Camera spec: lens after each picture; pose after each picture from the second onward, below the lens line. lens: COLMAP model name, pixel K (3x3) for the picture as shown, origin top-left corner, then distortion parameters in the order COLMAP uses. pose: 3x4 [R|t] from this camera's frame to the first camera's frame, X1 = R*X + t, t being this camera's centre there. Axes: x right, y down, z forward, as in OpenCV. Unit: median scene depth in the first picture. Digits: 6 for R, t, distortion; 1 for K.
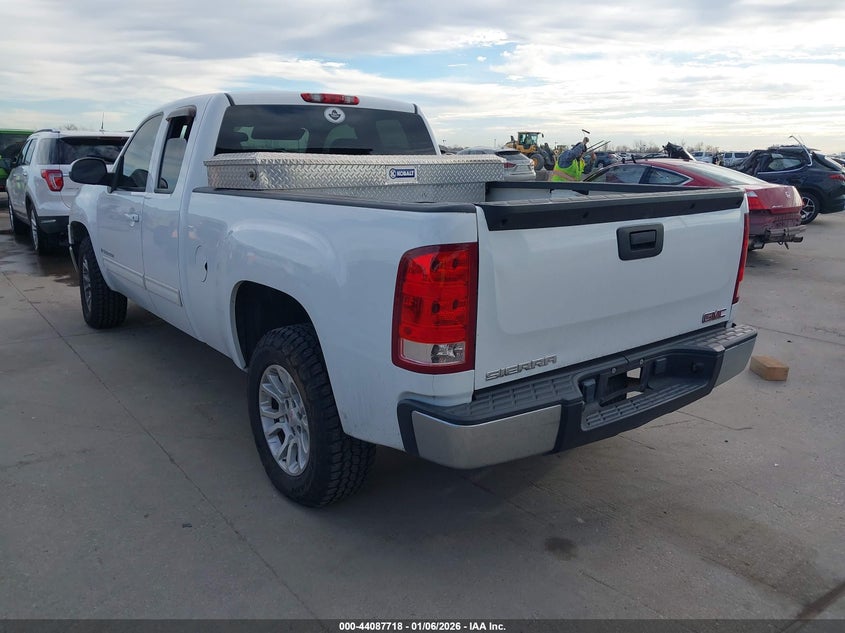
lens RADIAL K [[749.6, 0, 421.7], [0, 749.6, 315.5], [0, 0, 1]] dist [-0.012584, -0.008536]
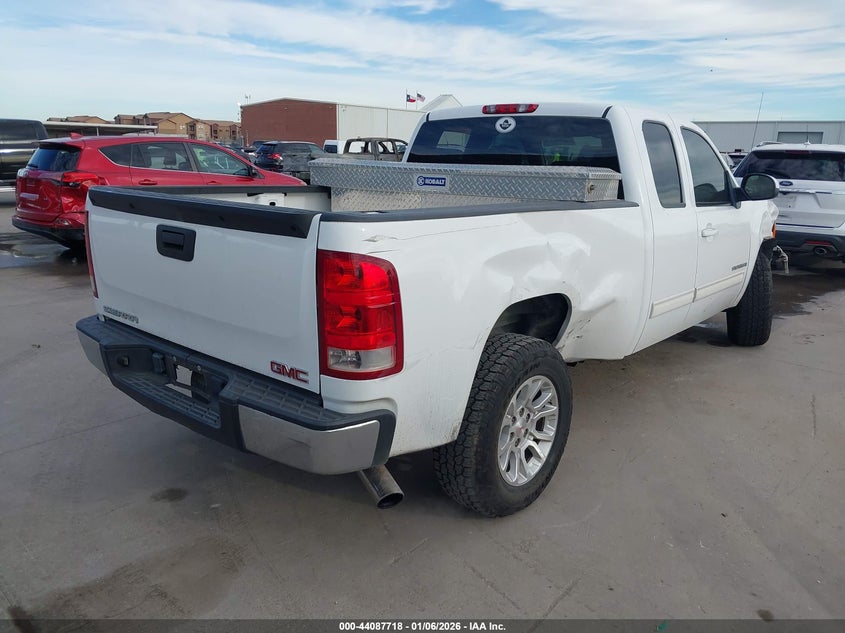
lens RADIAL K [[749.6, 0, 425.2], [0, 749.6, 319.1], [0, 0, 1]] dist [-0.012584, -0.008536]
pose [[0.102439, 0.209010, -0.972533, 0.922240], [-0.230807, 0.955989, 0.181143, -0.179635], [0.967592, 0.205911, 0.146171, 0.820555]]
